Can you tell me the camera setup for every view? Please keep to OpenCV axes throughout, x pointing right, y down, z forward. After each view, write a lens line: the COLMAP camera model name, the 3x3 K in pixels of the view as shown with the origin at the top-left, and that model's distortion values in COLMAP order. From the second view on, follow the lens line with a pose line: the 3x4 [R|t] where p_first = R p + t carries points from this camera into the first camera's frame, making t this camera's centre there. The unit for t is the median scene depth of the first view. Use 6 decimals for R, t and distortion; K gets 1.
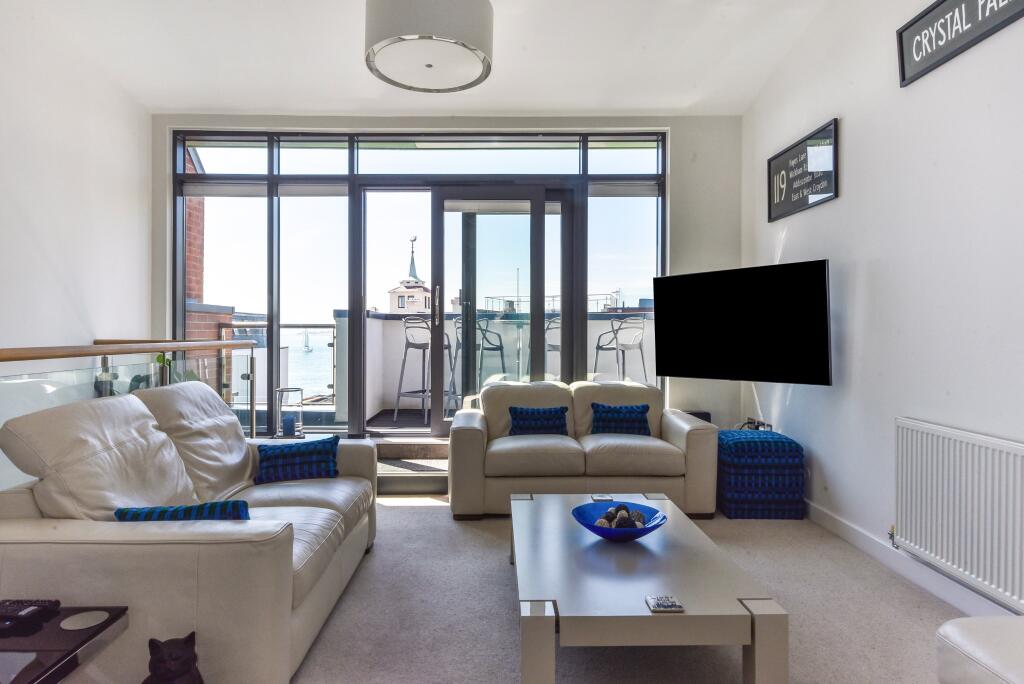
lens RADIAL K [[634.9, 0, 512.0], [0, 634.9, 342.0], [0, 0, 1]] dist [0.055631, -0.027076]
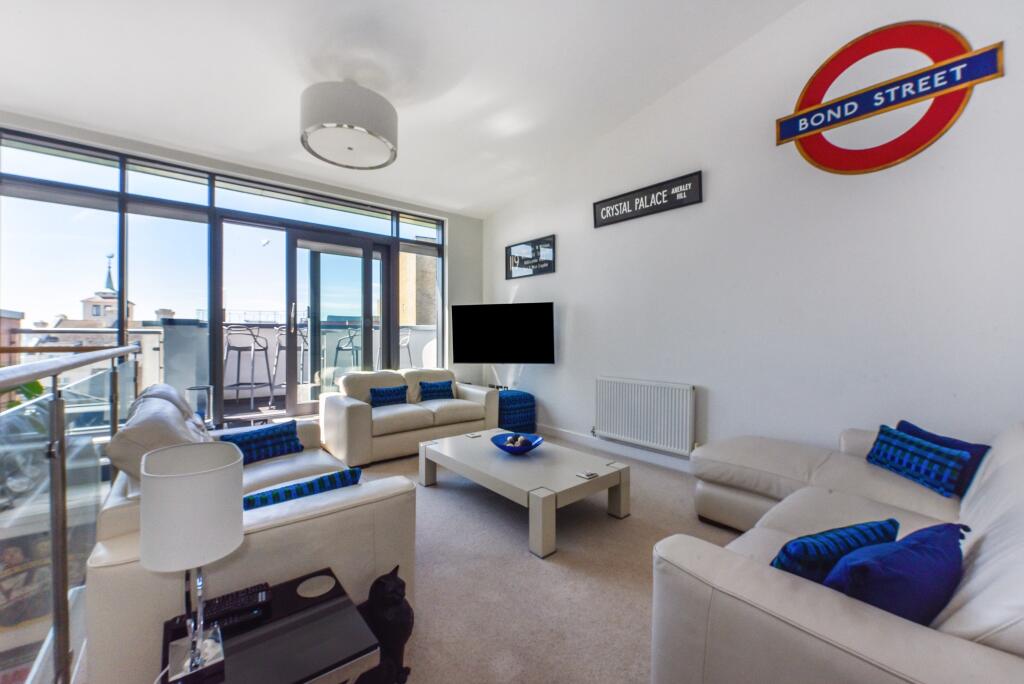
lens RADIAL K [[391.7, 0, 512.0], [0, 391.7, 342.0], [0, 0, 1]] dist [-0.010224, -0.000004]
pose [[0.776340, -0.006823, 0.630277, -0.279347], [0.009331, 0.999956, -0.000668, -0.001638], [-0.630245, 0.006399, 0.776370, 0.079810]]
